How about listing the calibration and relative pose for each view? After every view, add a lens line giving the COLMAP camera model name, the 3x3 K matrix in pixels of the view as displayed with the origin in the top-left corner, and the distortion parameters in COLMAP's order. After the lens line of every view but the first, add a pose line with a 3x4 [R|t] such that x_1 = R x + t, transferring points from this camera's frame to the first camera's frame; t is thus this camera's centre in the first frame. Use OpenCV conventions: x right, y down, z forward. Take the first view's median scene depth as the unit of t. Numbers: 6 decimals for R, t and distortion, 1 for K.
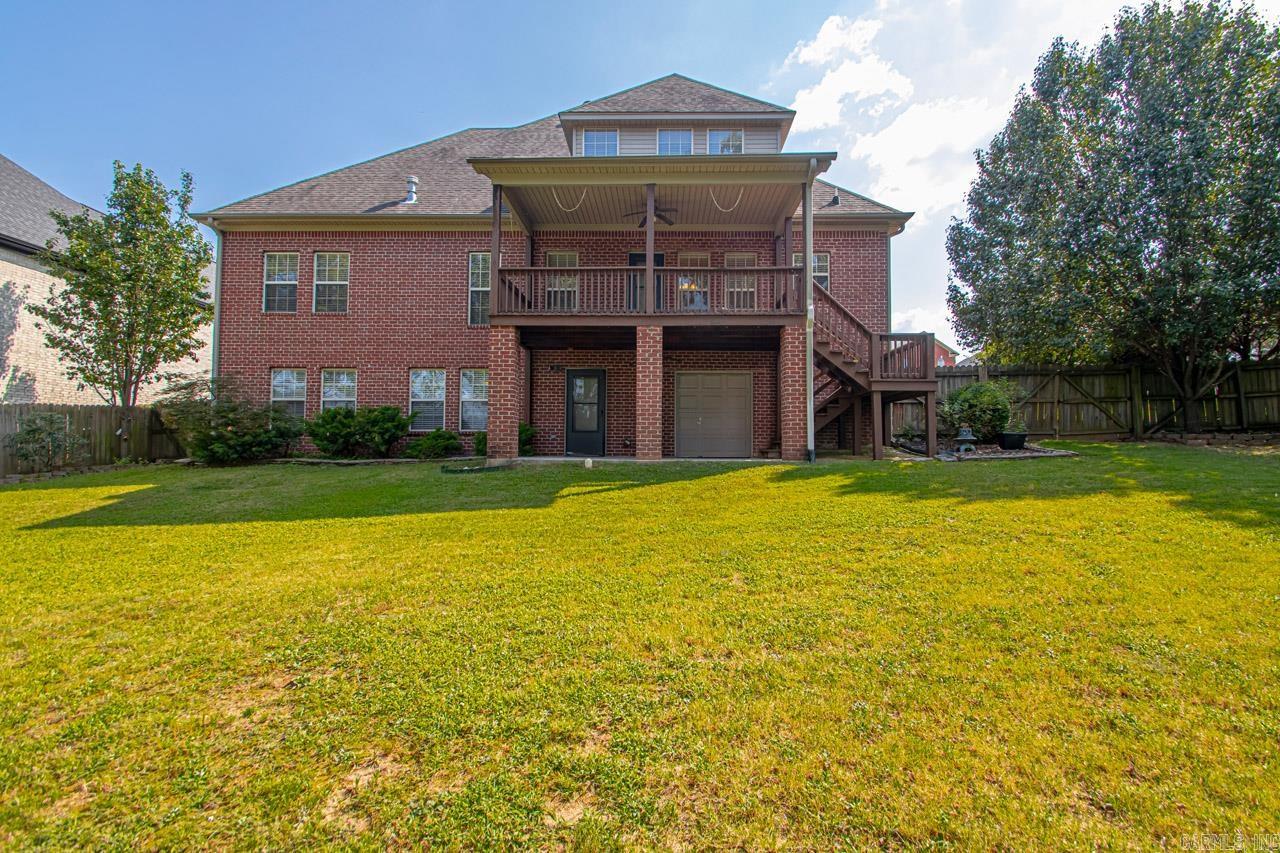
lens RADIAL K [[593.3, 0, 638.2], [0, 593.3, 424.0], [0, 0, 1]] dist [0.011636, -0.016228]
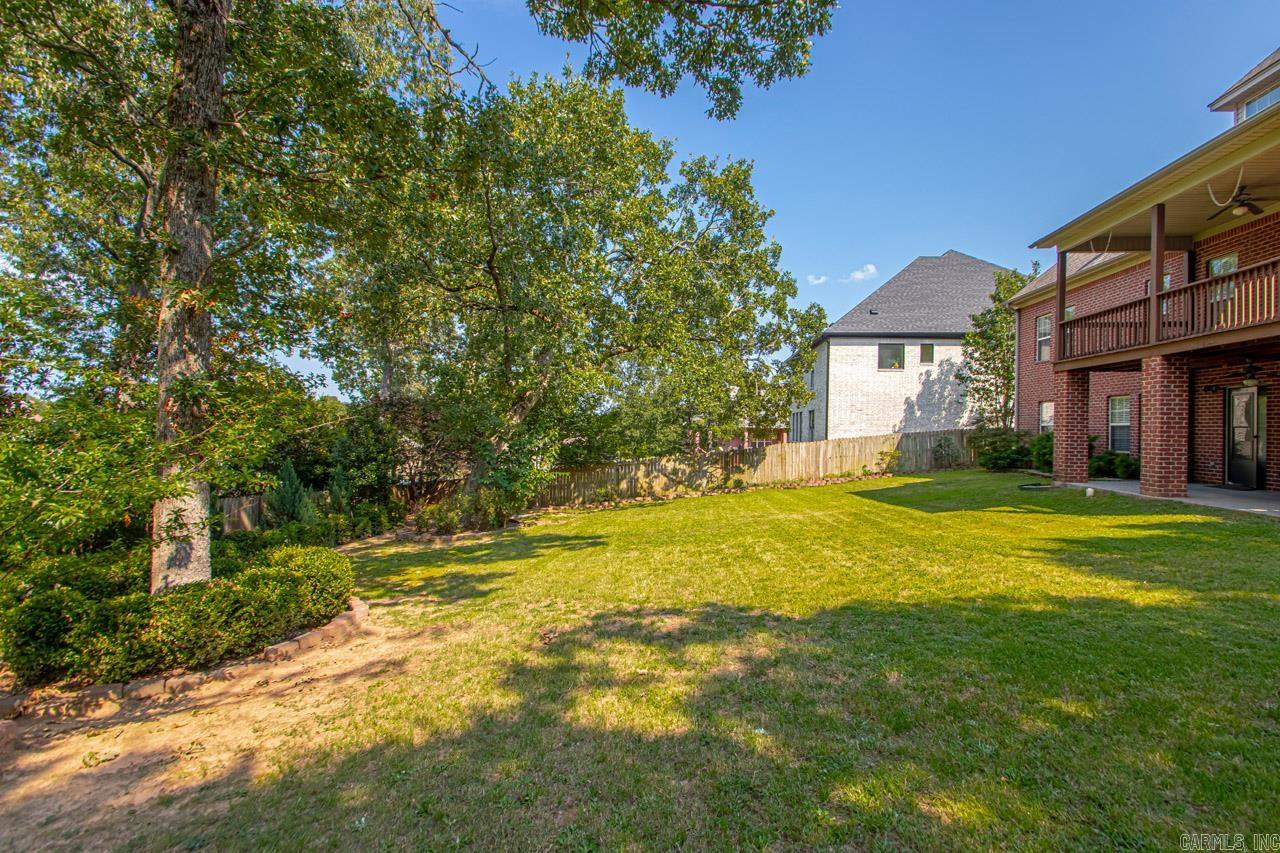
lens RADIAL K [[593.3, 0, 648.8], [0, 593.3, 424.2], [0, 0, 1]] dist [0.011636, -0.016228]
pose [[-0.071897, -0.011339, -0.997348, 1.037150], [0.034003, 0.999326, -0.013813, -0.069240], [0.996832, -0.034906, -0.071463, 0.247361]]
